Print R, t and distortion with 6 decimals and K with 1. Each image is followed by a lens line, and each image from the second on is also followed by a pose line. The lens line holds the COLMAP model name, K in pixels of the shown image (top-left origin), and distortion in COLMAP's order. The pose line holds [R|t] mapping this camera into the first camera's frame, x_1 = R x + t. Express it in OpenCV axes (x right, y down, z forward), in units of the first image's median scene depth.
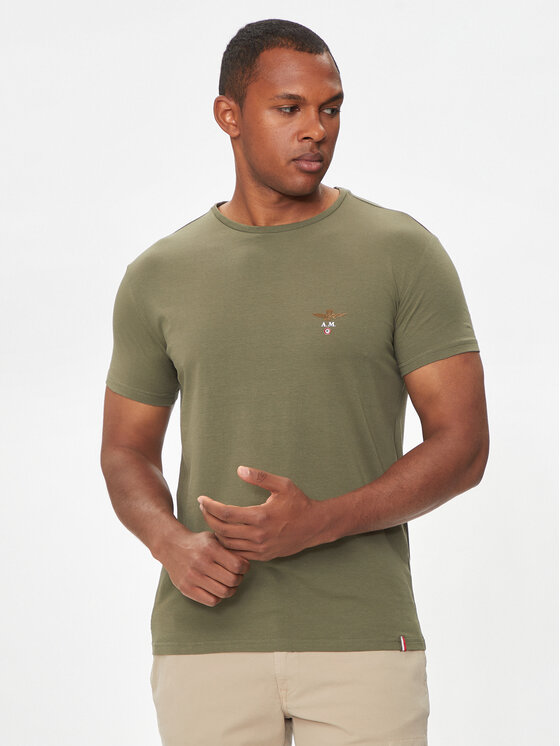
lens RADIAL K [[1785.8, 0, 280.0], [0, 1785.8, 373.0], [0, 0, 1]] dist [0.322796, 0.180146]
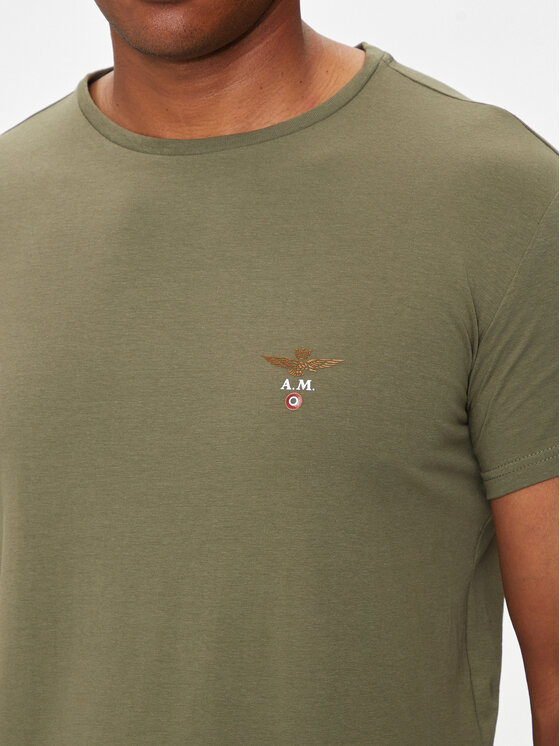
lens RADIAL K [[1785.8, 0, 280.0], [0, 1785.8, 373.0], [0, 0, 1]] dist [0.322796, 0.180146]
pose [[0.990701, 0.046198, -0.127970, 0.073271], [-0.037179, 0.996712, 0.071986, -0.057692], [0.130875, -0.066559, 0.989162, 0.582255]]
